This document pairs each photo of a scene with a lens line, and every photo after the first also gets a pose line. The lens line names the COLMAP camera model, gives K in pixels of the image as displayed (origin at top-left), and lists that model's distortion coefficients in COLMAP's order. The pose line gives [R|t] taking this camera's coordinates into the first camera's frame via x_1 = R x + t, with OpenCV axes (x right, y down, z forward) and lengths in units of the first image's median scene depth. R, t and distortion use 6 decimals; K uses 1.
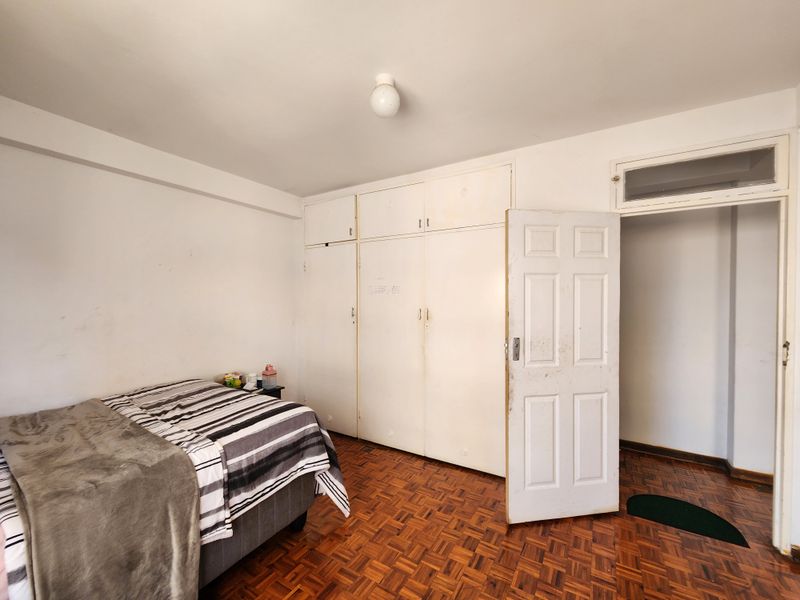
lens RADIAL K [[322.7, 0, 400.9], [0, 322.7, 303.1], [0, 0, 1]] dist [0.000631, 0.000088]
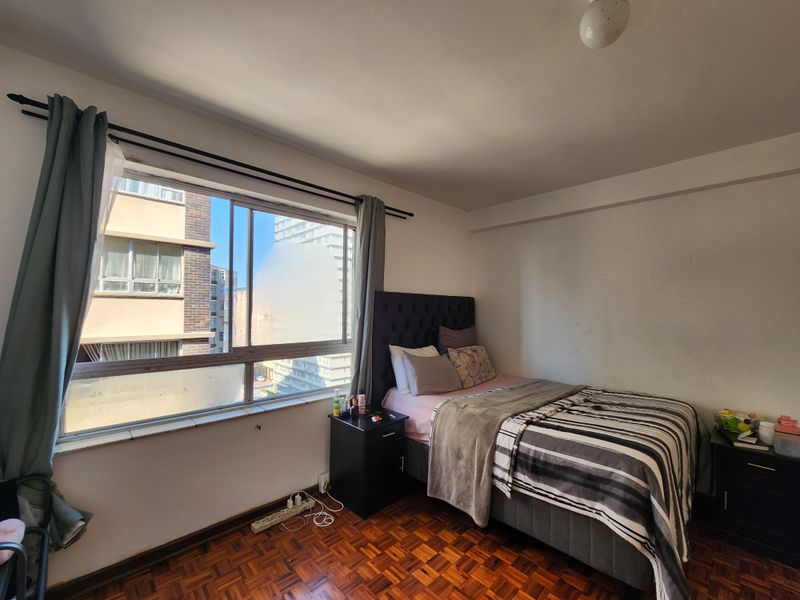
lens RADIAL K [[322.7, 0, 402.7], [0, 322.7, 304.2], [0, 0, 1]] dist [0.000631, 0.000088]
pose [[-0.221236, -0.015310, -0.975100, 0.674953], [-0.024265, 0.999654, -0.010190, -0.008902], [0.974918, 0.021407, -0.221531, 0.721020]]
